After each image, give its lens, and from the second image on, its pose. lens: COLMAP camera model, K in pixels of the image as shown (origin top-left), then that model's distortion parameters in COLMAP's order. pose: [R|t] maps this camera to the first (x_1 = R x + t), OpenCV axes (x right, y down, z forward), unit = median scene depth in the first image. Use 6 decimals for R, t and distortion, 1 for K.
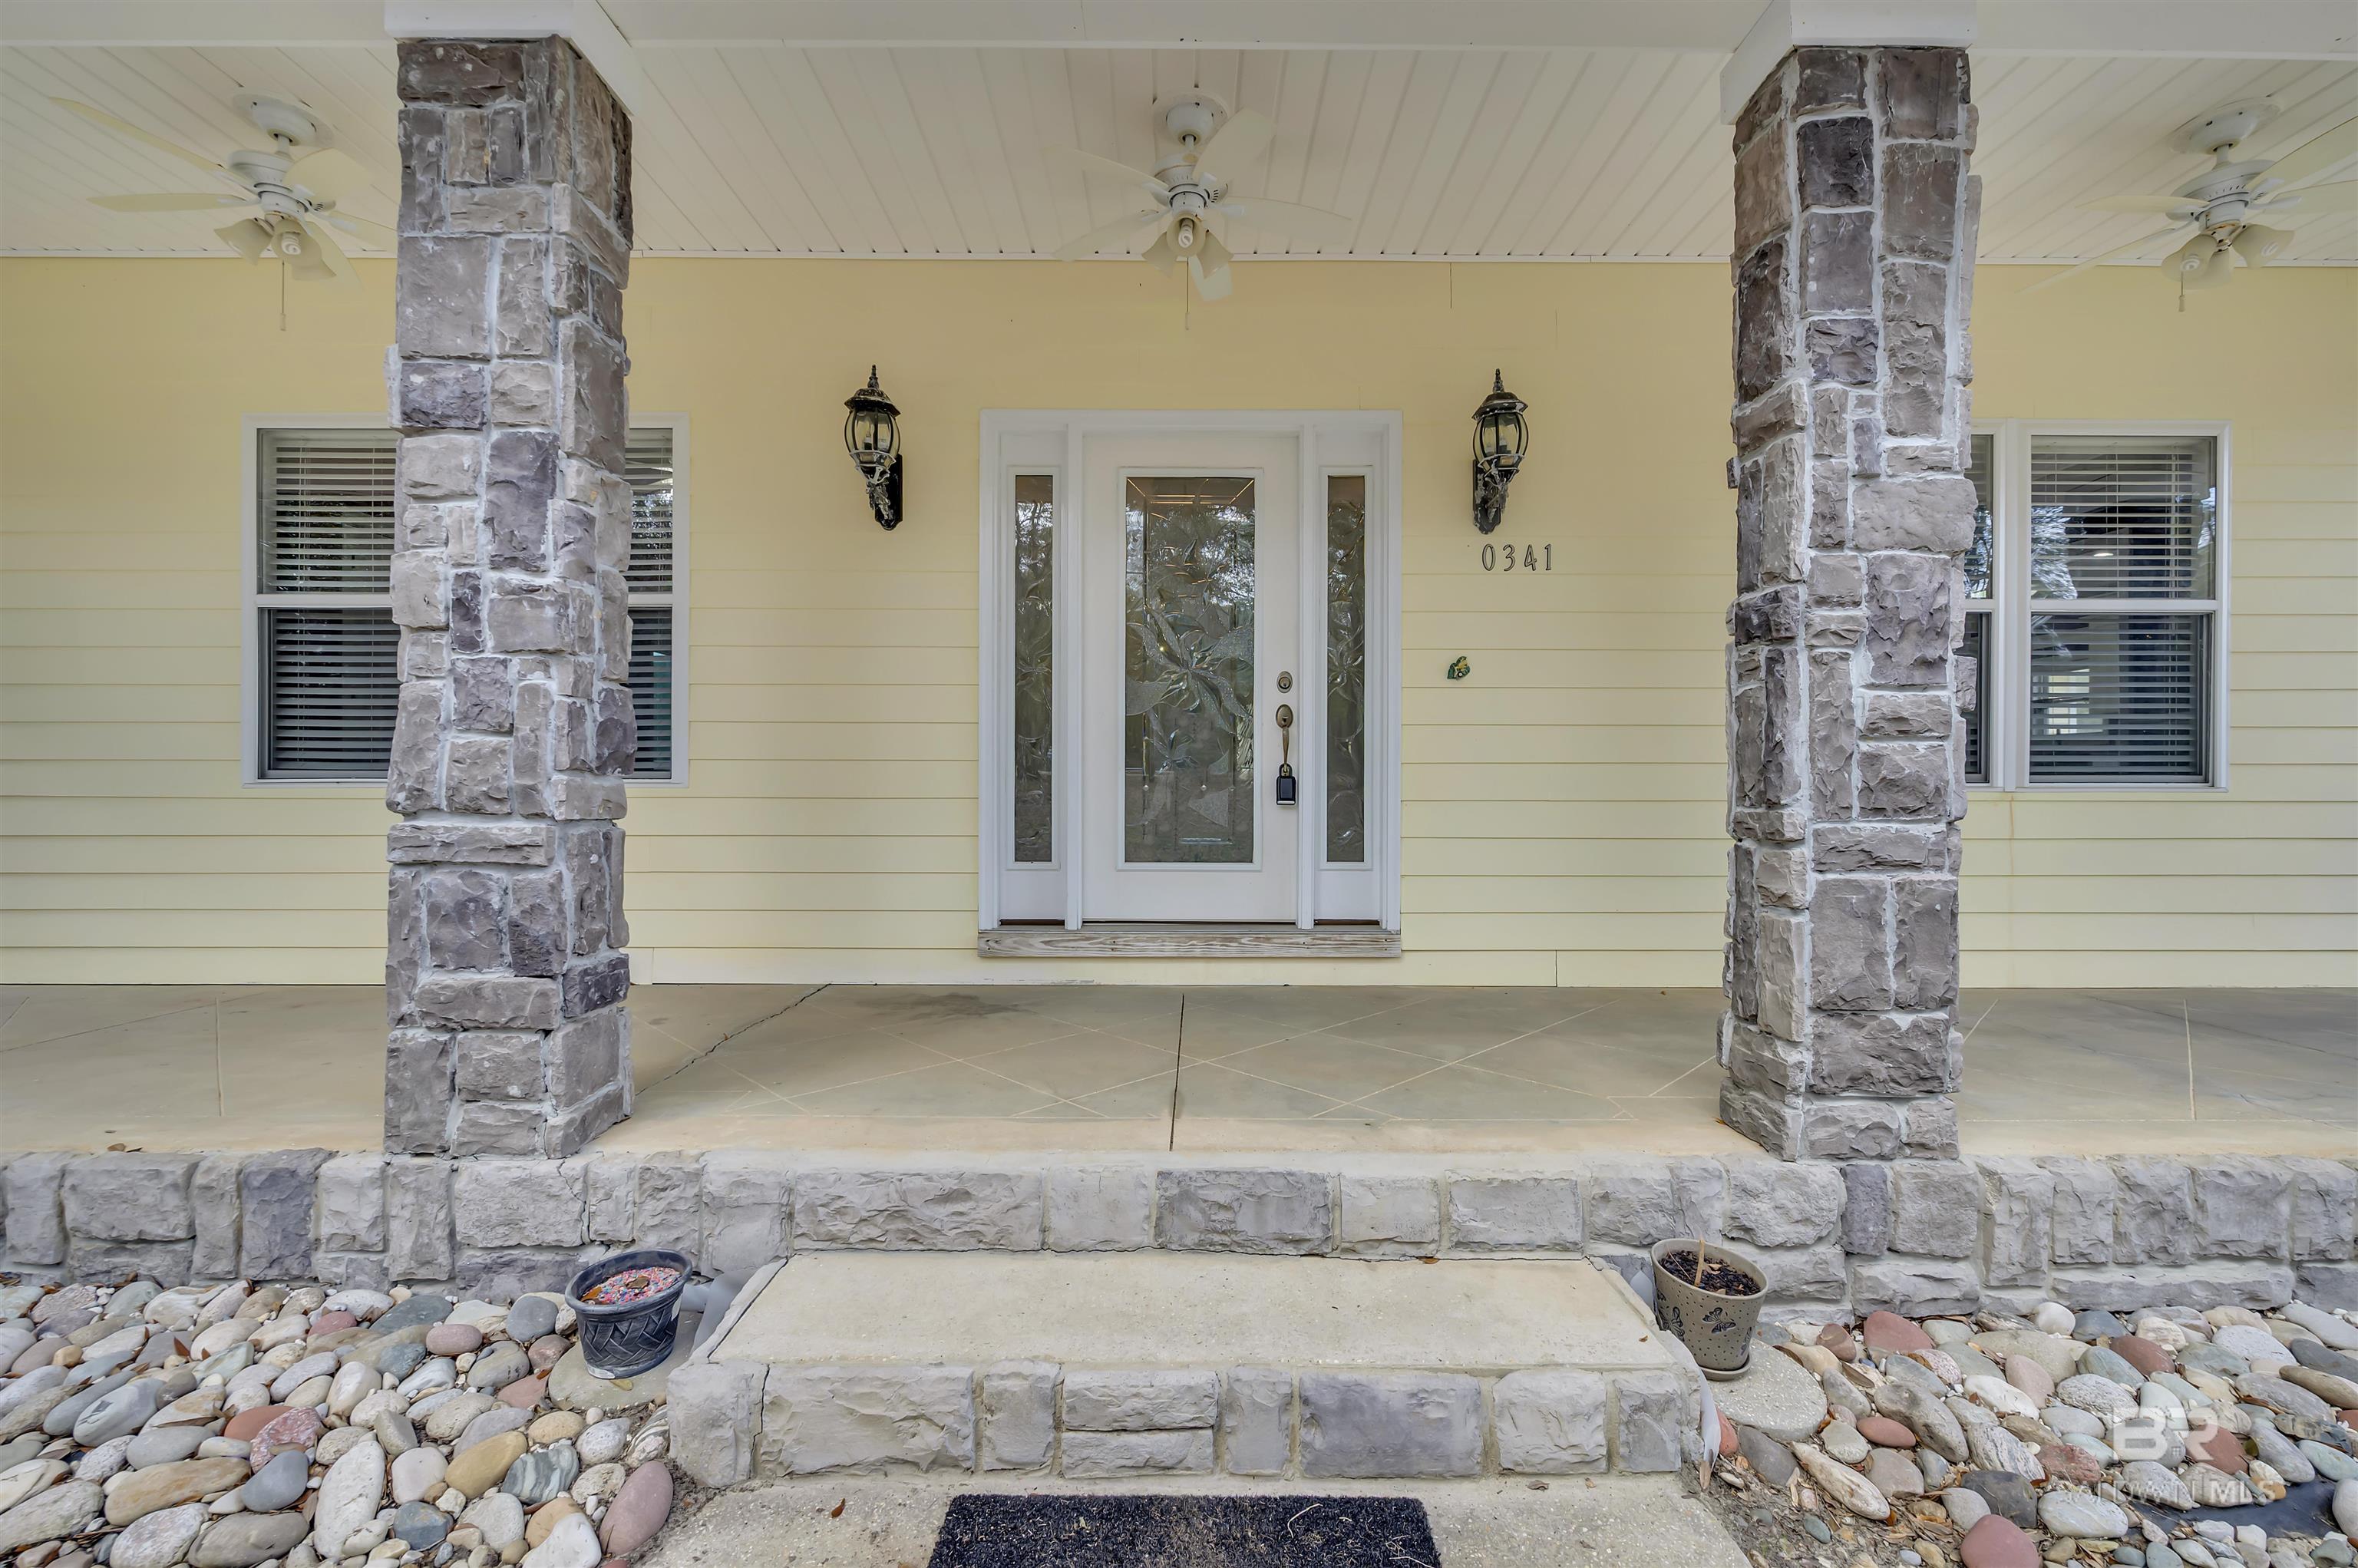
lens RADIAL K [[938.3, 0, 1200.5], [0, 938.3, 790.9], [0, 0, 1]] dist [-0.000207, -0.000001]
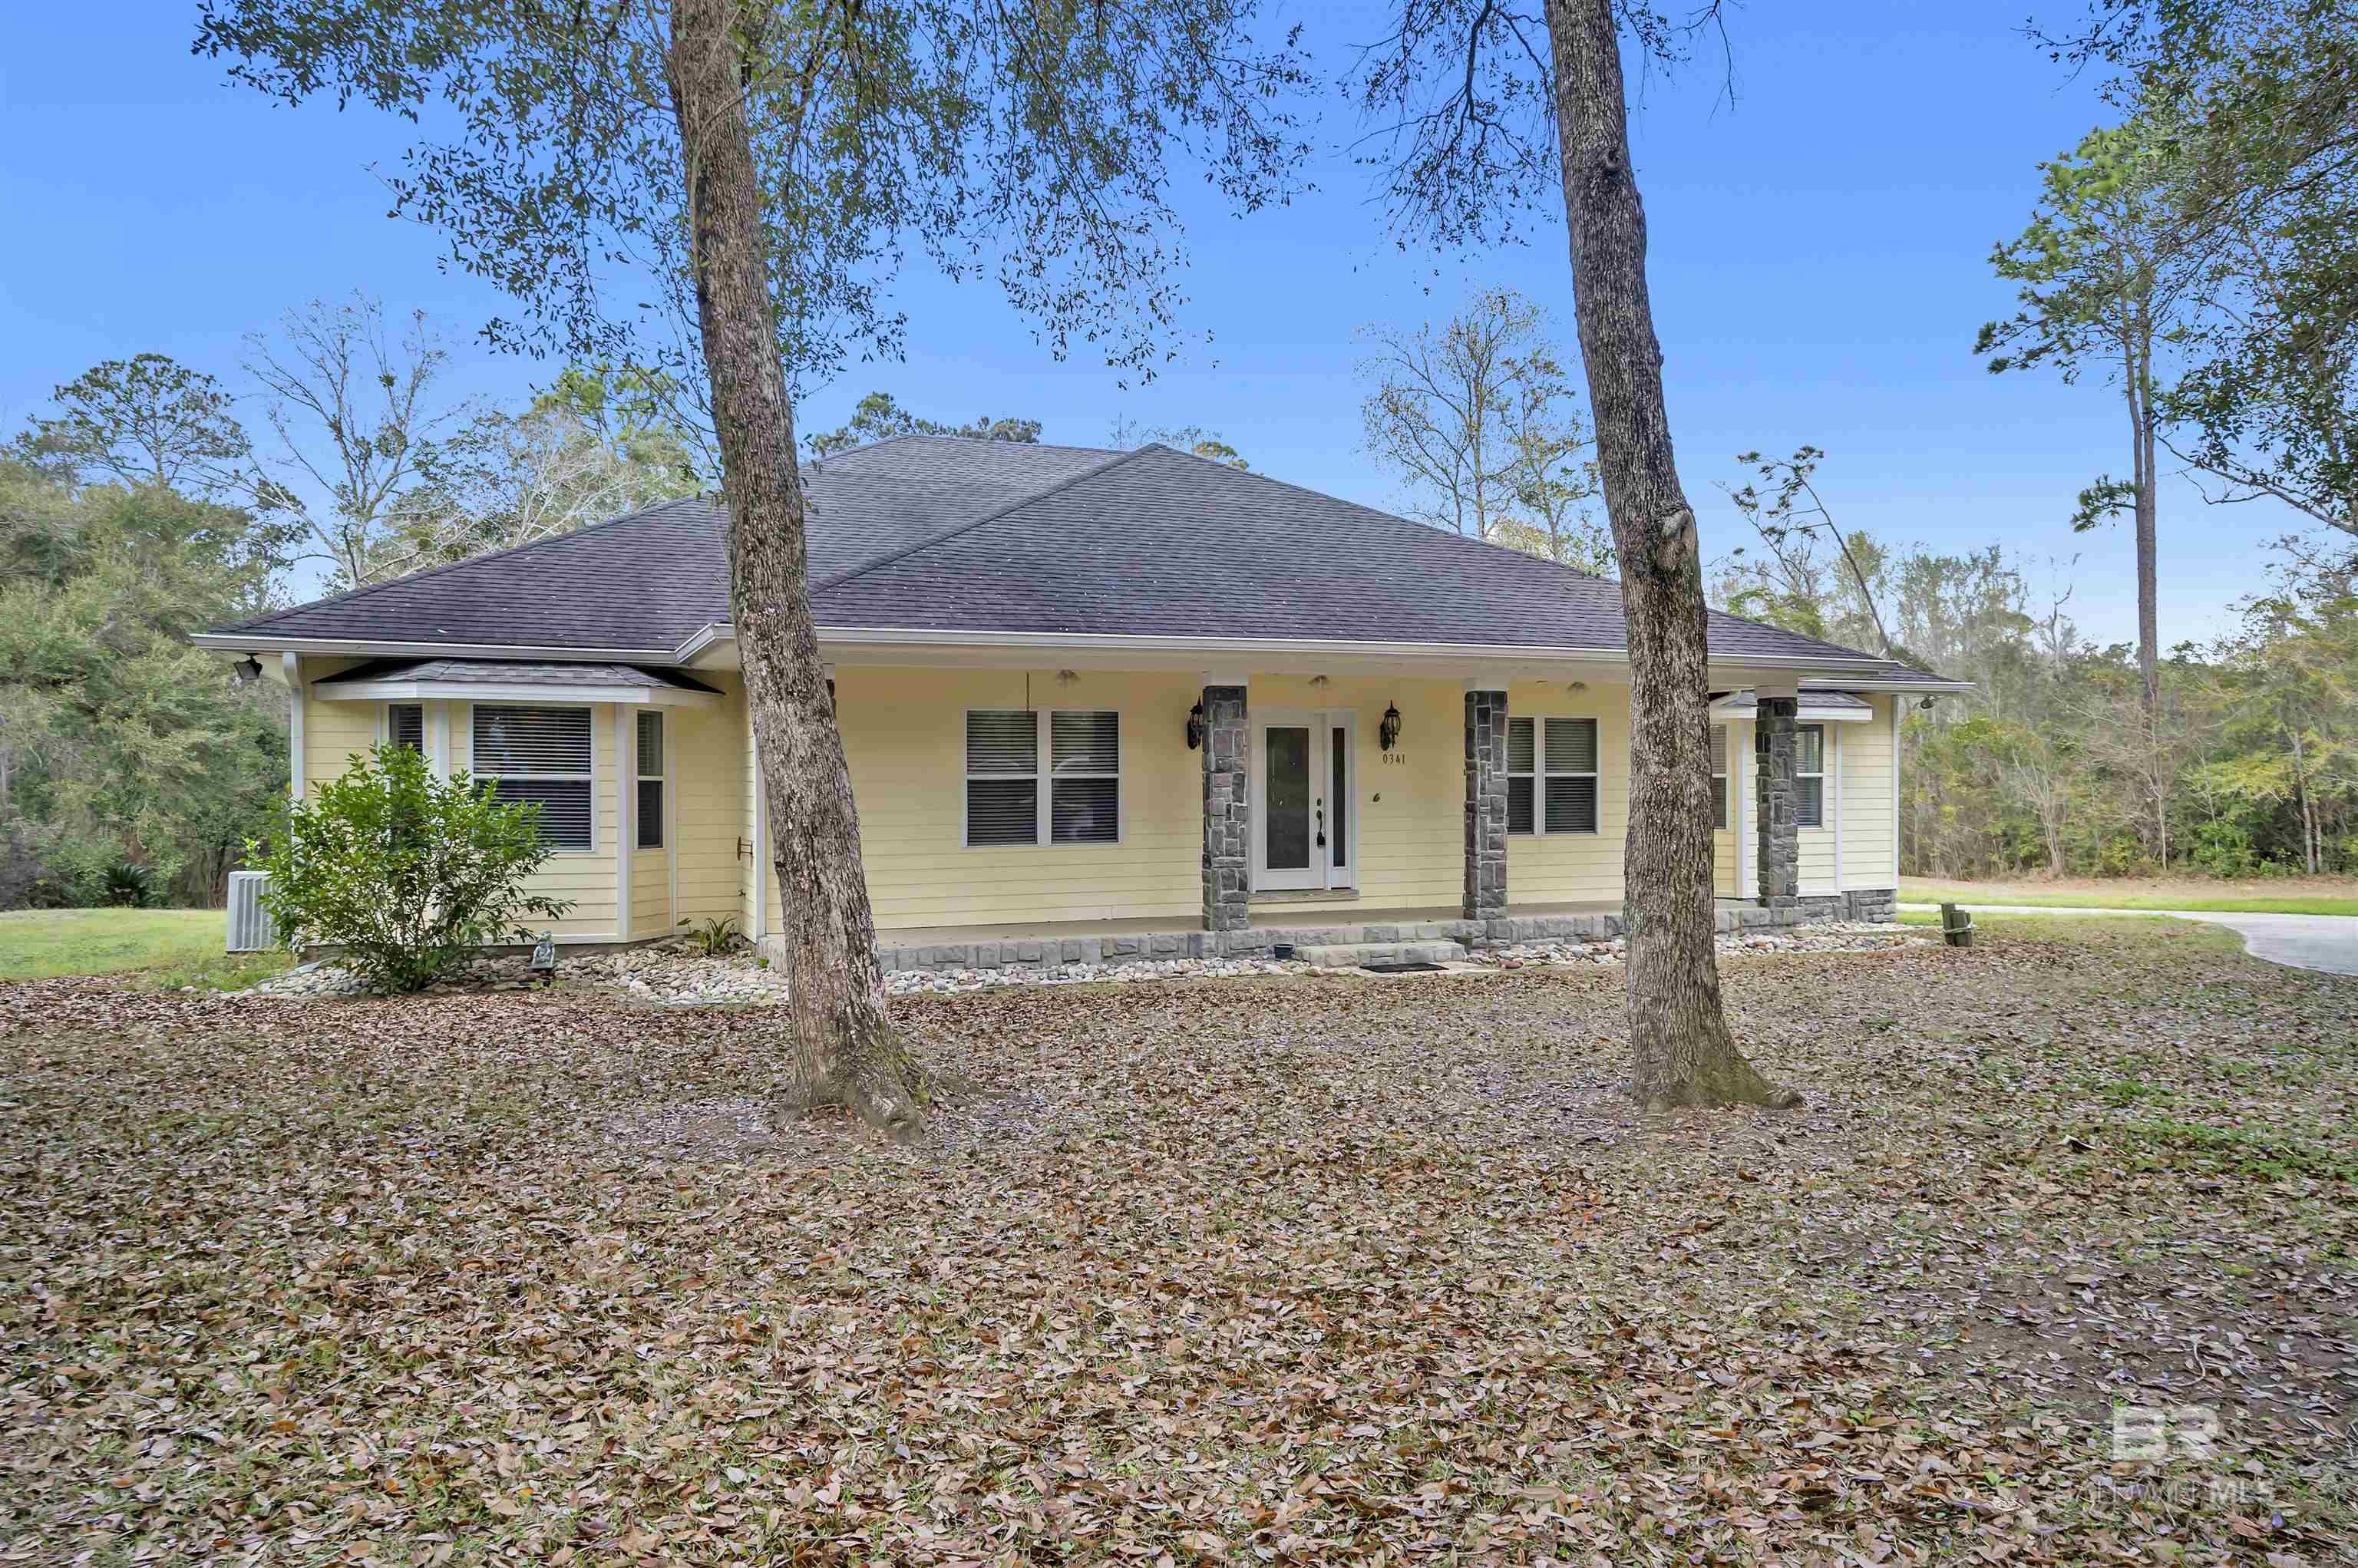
lens RADIAL K [[1744.9, 0, 1179.0], [0, 1744.9, 784.0], [0, 0, 1]] dist [-0.002441, -0.000638]
pose [[0.924038, -0.007868, 0.382219, -2.497760], [0.008291, 0.999965, 0.000540, -0.194318], [-0.382210, 0.002670, 0.924072, -3.976772]]
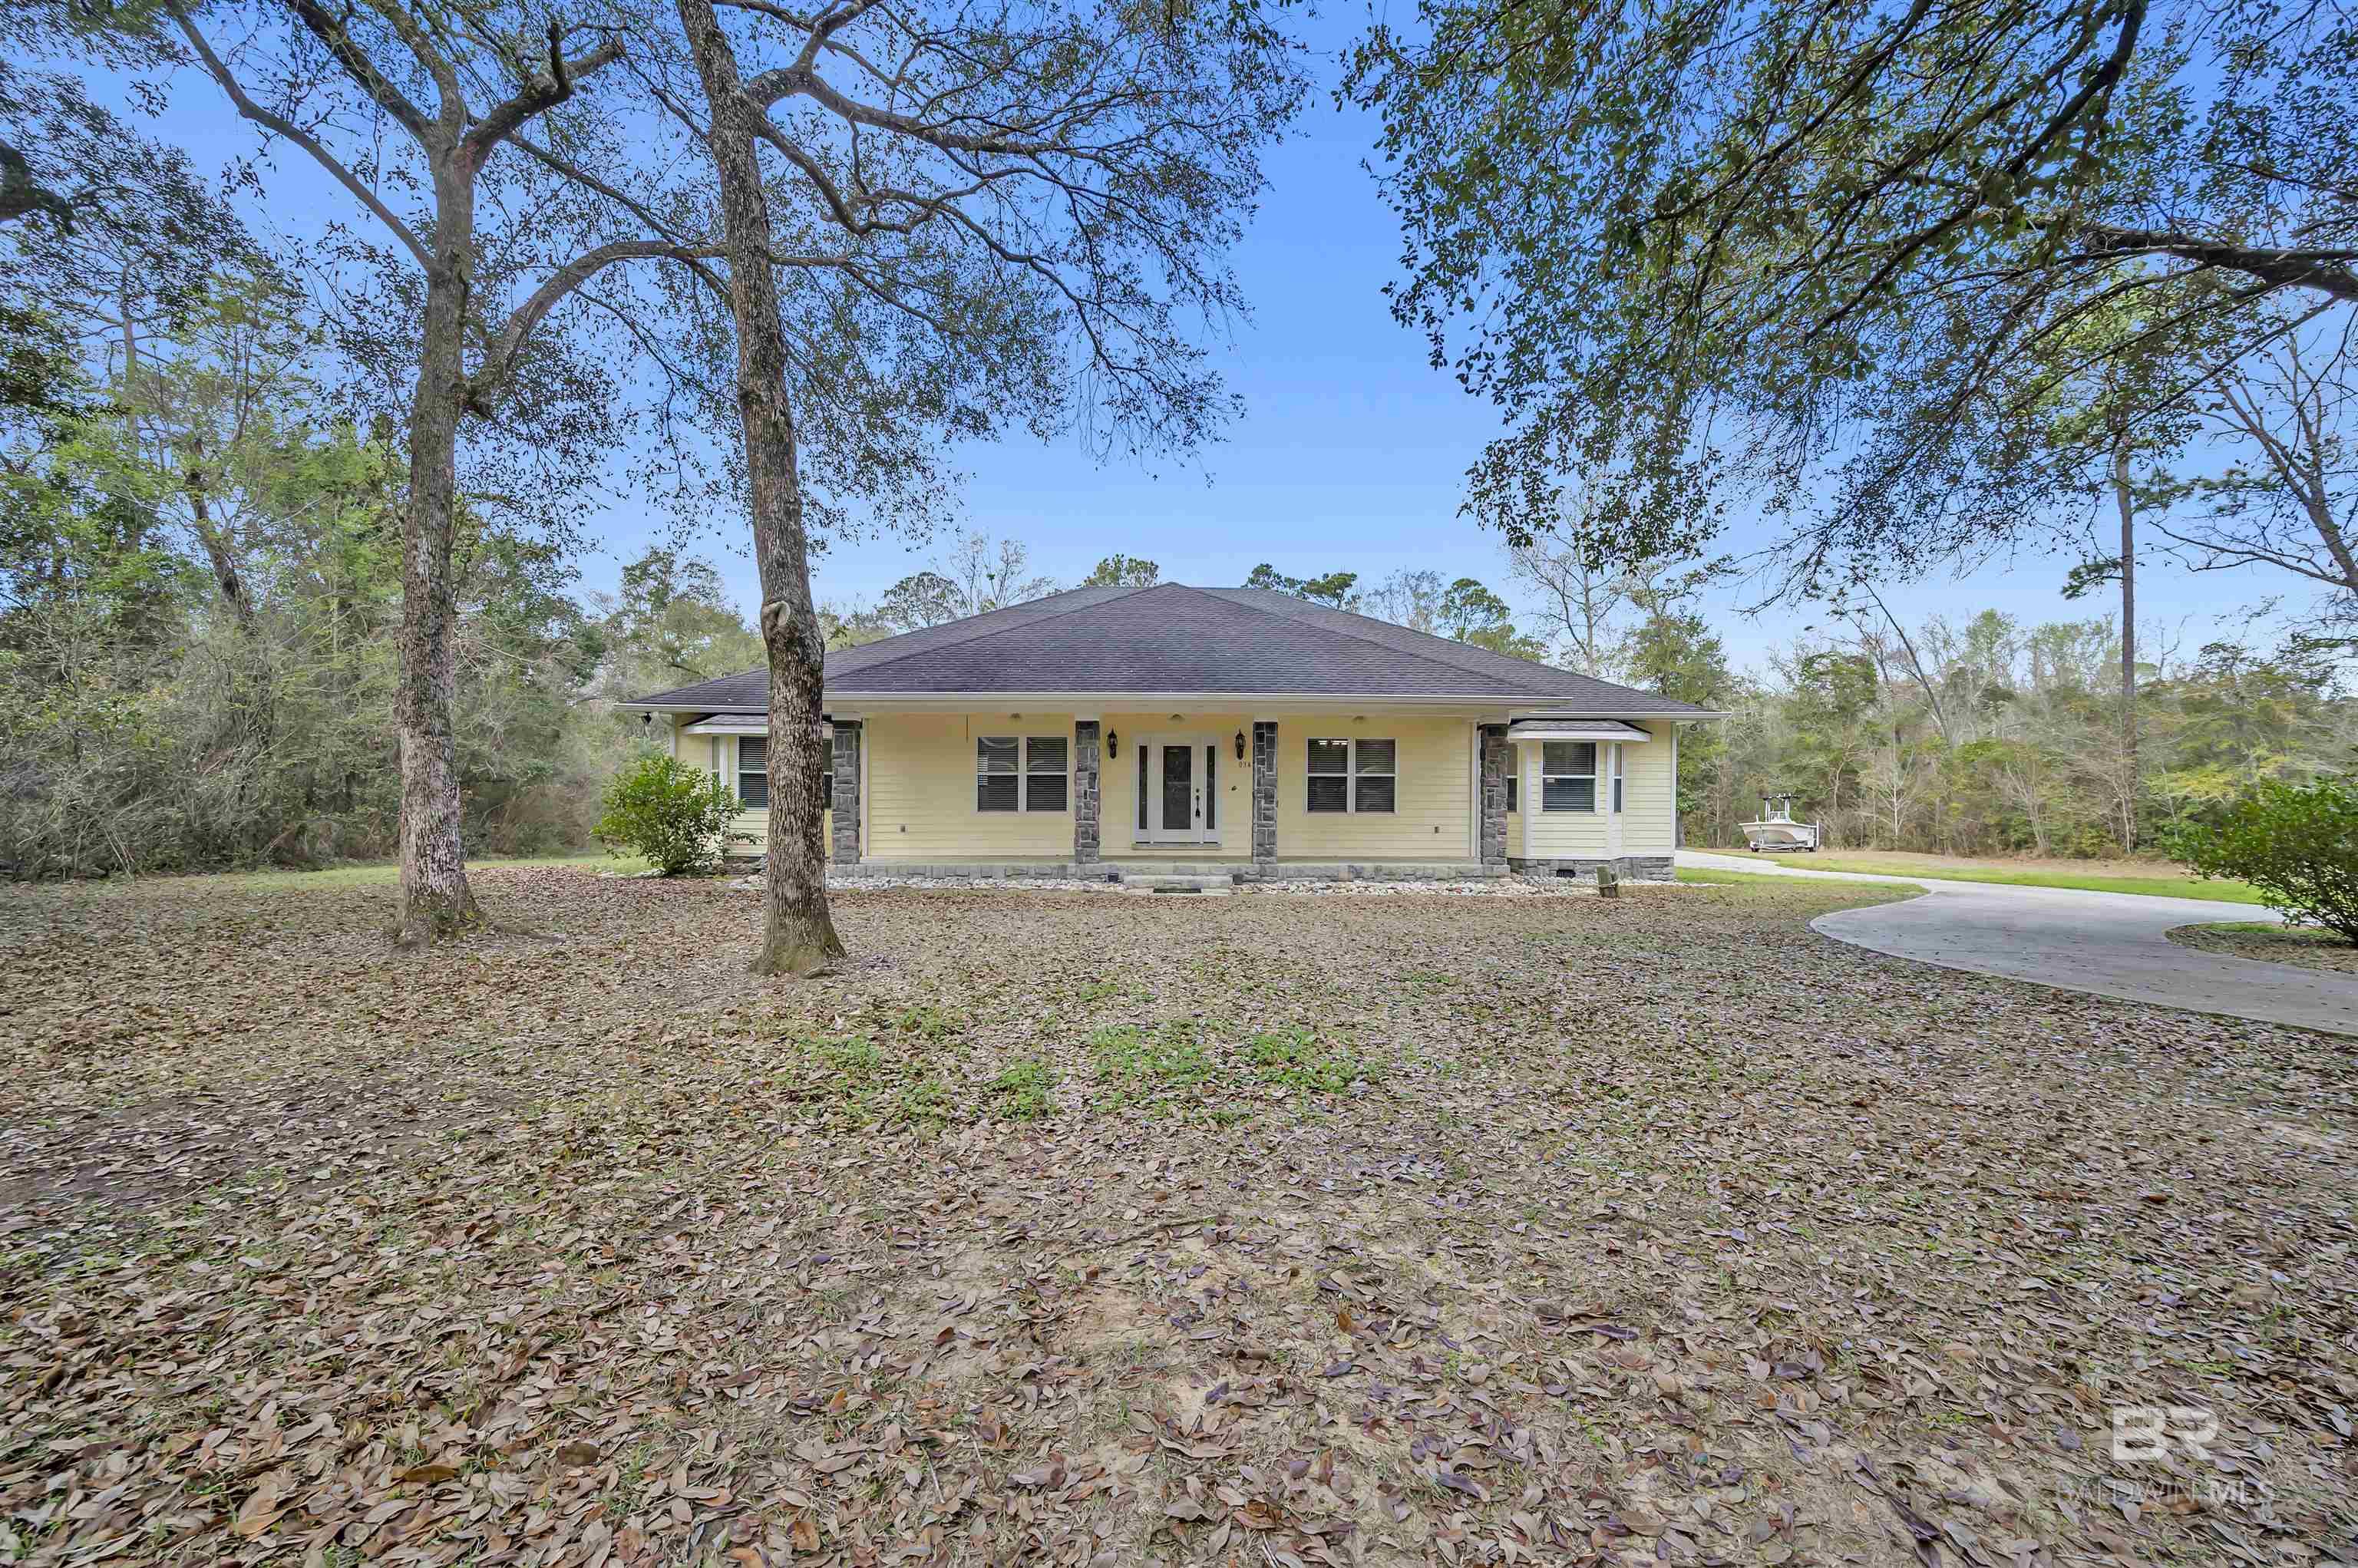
lens RADIAL K [[947.3, 0, 1179.0], [0, 947.3, 784.0], [0, 0, 1]] dist [-0.002409, -0.000270]
pose [[0.999919, 0.003356, -0.012313, 0.060884], [-0.003289, 0.999980, 0.005414, -0.191944], [0.012330, -0.005373, 0.999910, -4.094139]]
